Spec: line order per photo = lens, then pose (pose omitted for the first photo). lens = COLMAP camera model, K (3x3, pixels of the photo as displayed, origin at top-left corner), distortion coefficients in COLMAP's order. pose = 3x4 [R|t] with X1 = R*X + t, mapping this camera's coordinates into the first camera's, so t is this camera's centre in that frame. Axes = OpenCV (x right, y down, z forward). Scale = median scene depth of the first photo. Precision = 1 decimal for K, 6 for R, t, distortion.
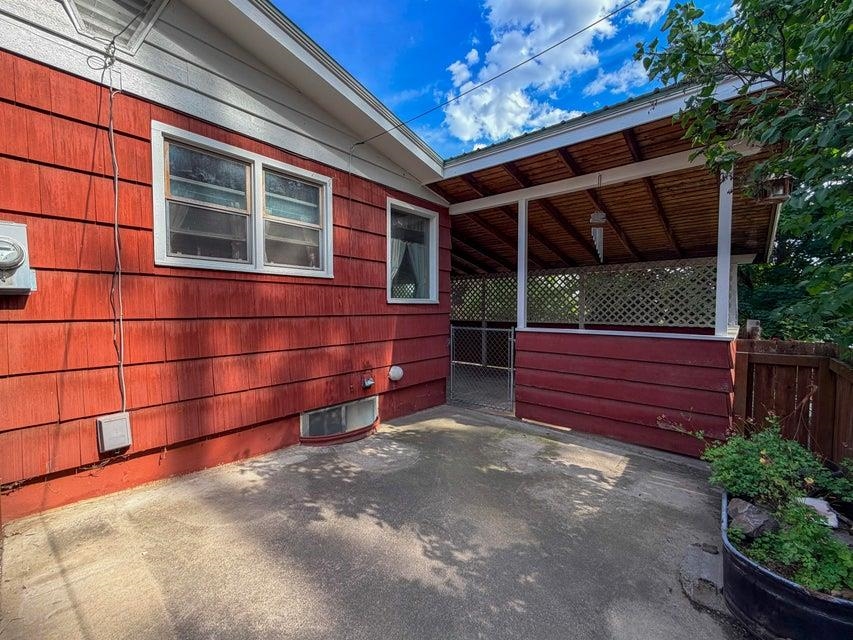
lens RADIAL K [[364.2, 0, 426.5], [0, 364.2, 320.0], [0, 0, 1]] dist [0.000501, 0.000193]
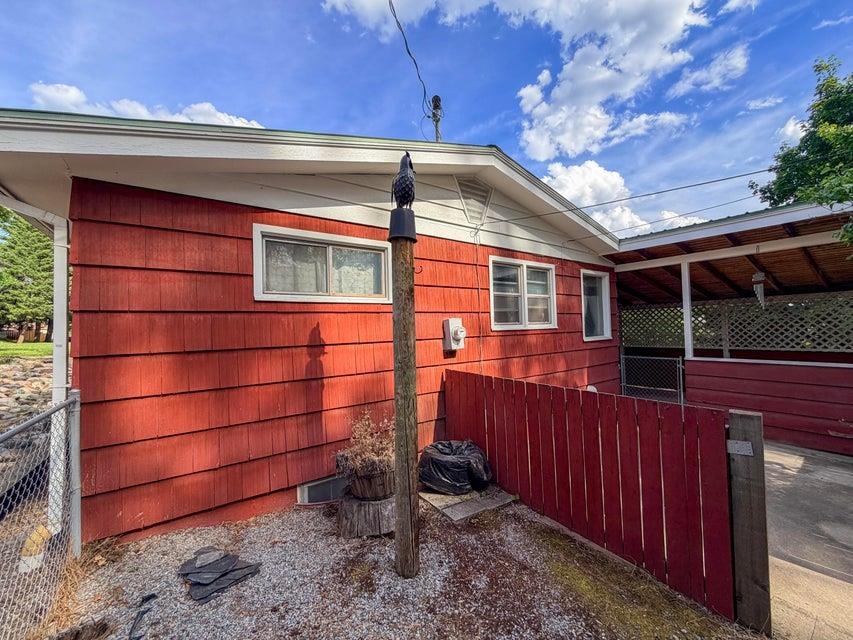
lens RADIAL K [[339.0, 0, 427.0], [0, 339.0, 322.4], [0, 0, 1]] dist [-0.000629, 0.000259]
pose [[0.968392, -0.031251, -0.247468, -0.437202], [0.019036, 0.998486, -0.051600, -0.074578], [0.248706, 0.045258, 0.967521, -0.543214]]
